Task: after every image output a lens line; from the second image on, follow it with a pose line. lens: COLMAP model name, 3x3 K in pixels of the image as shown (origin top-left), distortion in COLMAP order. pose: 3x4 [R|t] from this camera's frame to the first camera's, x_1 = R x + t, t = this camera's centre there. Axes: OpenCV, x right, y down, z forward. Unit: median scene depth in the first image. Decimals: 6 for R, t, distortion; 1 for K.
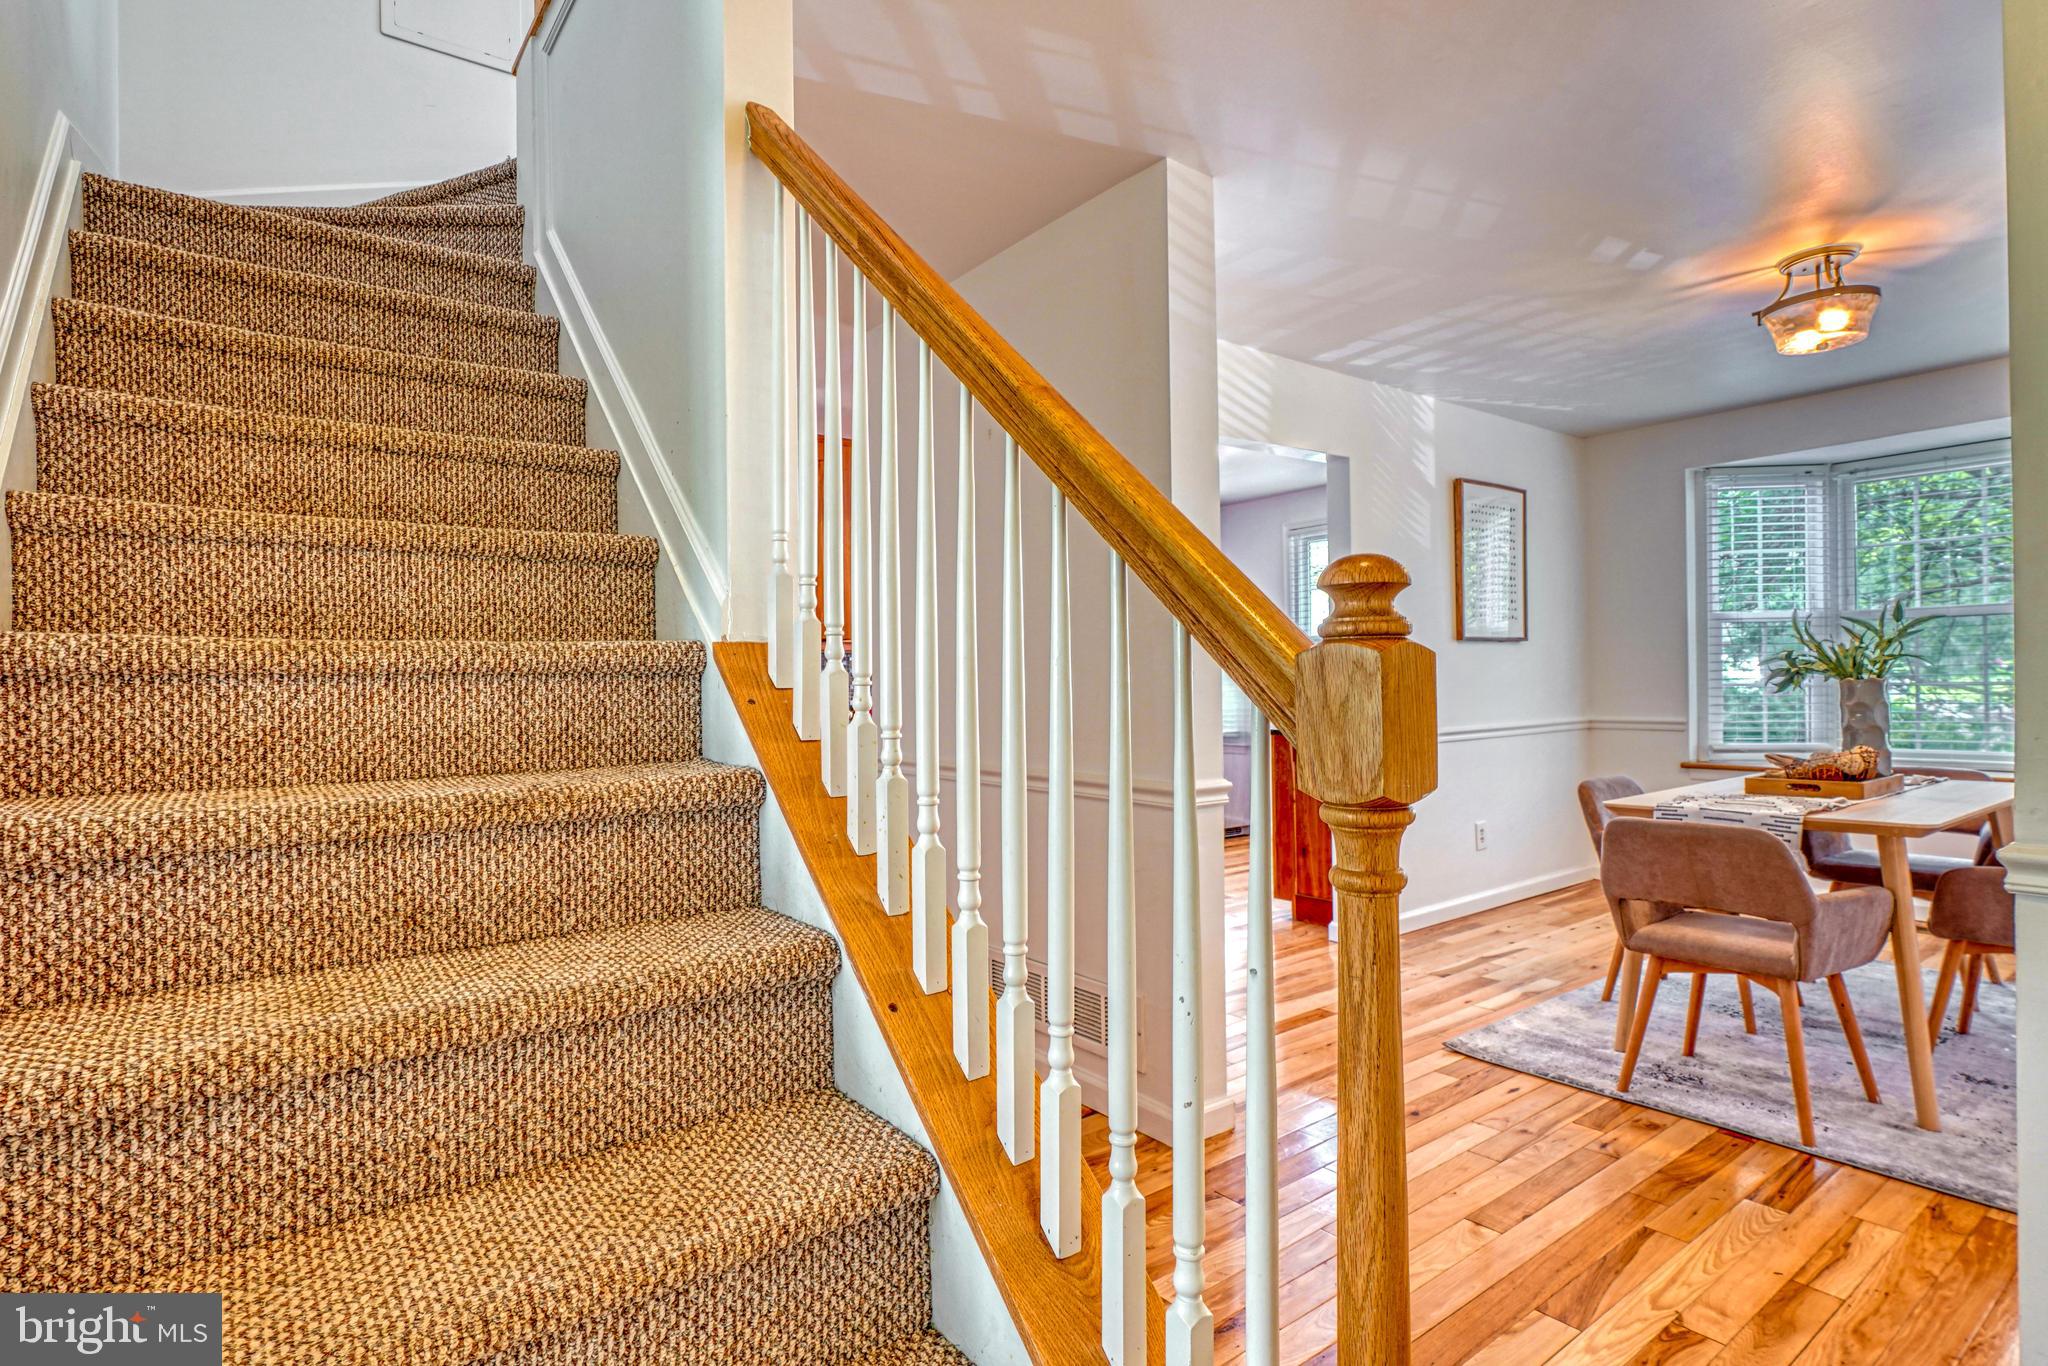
lens RADIAL K [[1038.0, 0, 1036.8], [0, 1038.0, 685.0], [0, 0, 1]] dist [0.003594, 0.003568]
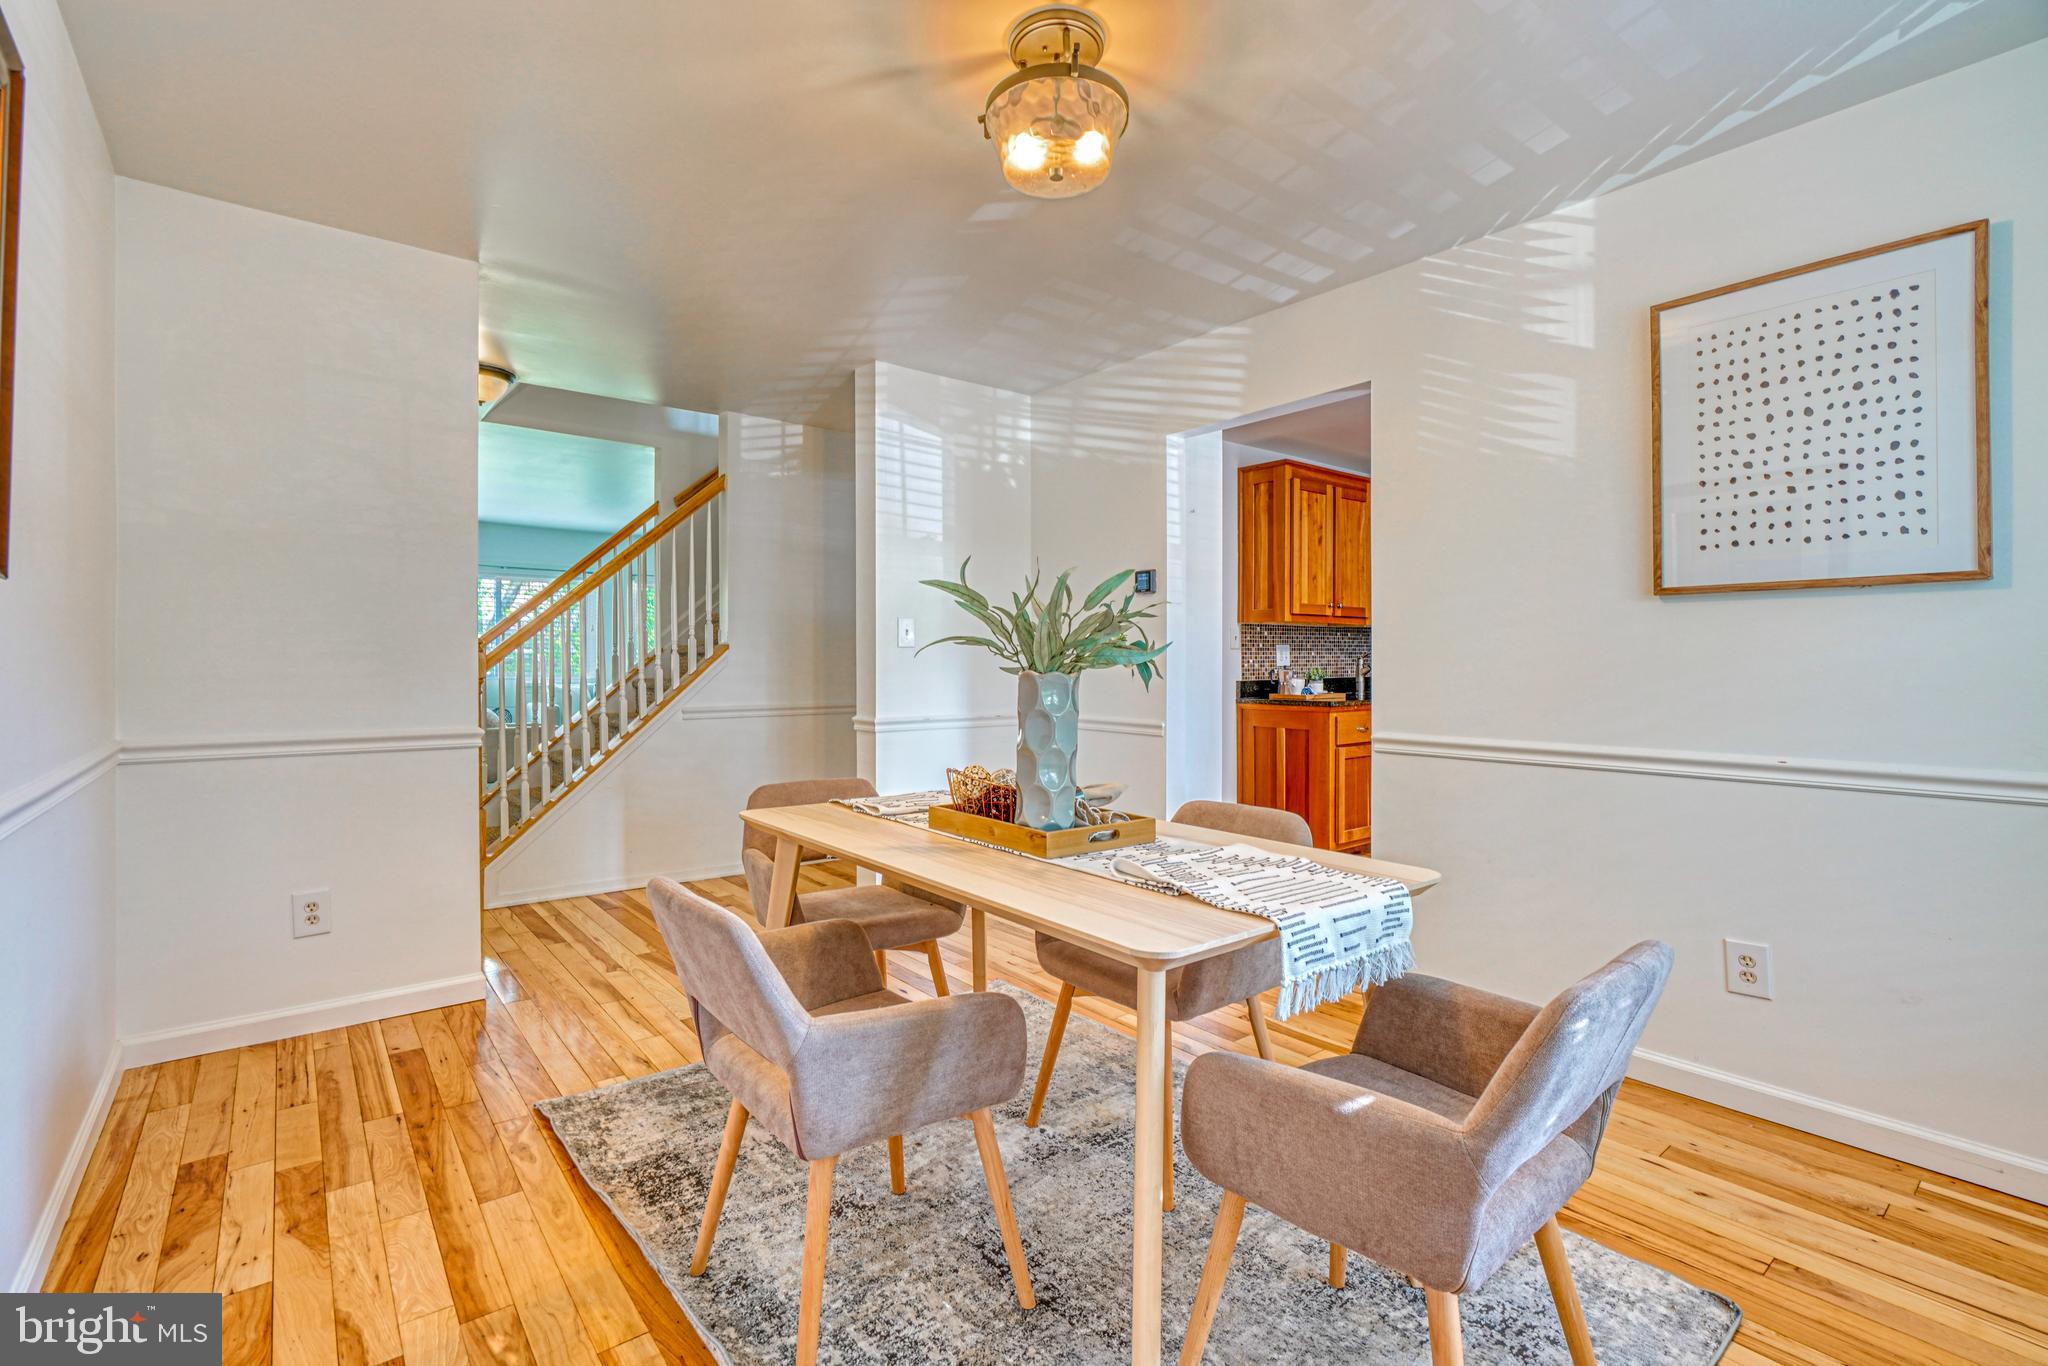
lens RADIAL K [[914.4, 0, 1024.2], [0, 914.4, 664.9], [0, 0, 1]] dist [-0.013749, 0.006160]
pose [[0.017055, 0.022579, -0.999600, 1.156634], [-0.001658, 0.999744, 0.022554, -0.020722], [0.999853, 0.001273, 0.017088, 0.838220]]
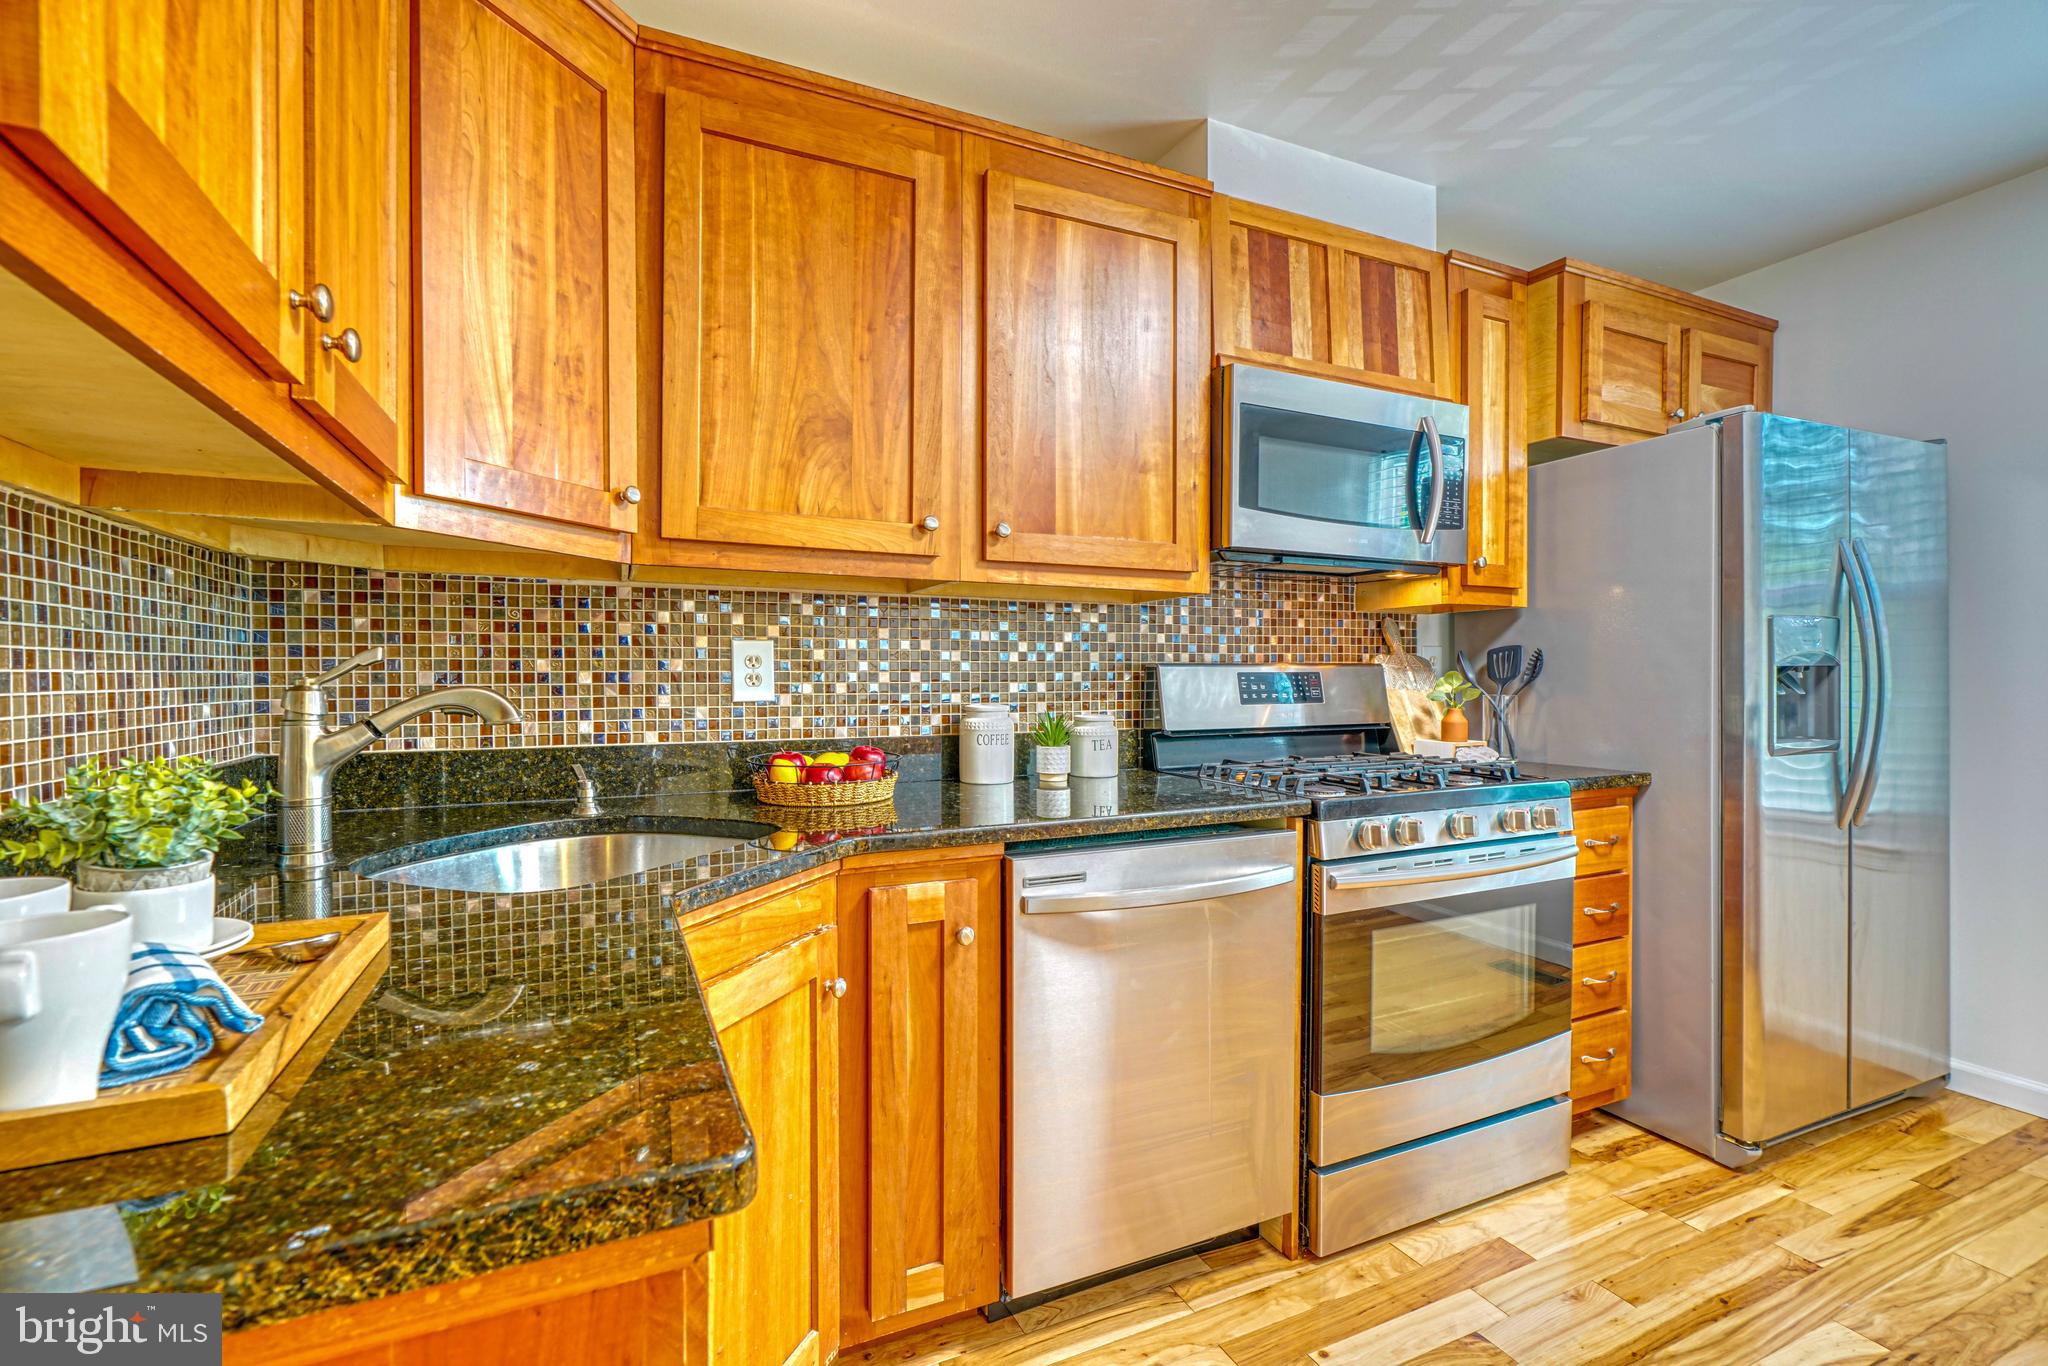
lens RADIAL K [[914.4, 0, 1010.8], [0, 914.4, 684.4], [0, 0, 1]] dist [-0.013749, 0.006160]
pose [[0.971631, 0.013058, -0.236140, -0.083562], [-0.011234, 0.999896, 0.009069, -0.004279], [0.236234, -0.006159, 0.971677, 1.190719]]
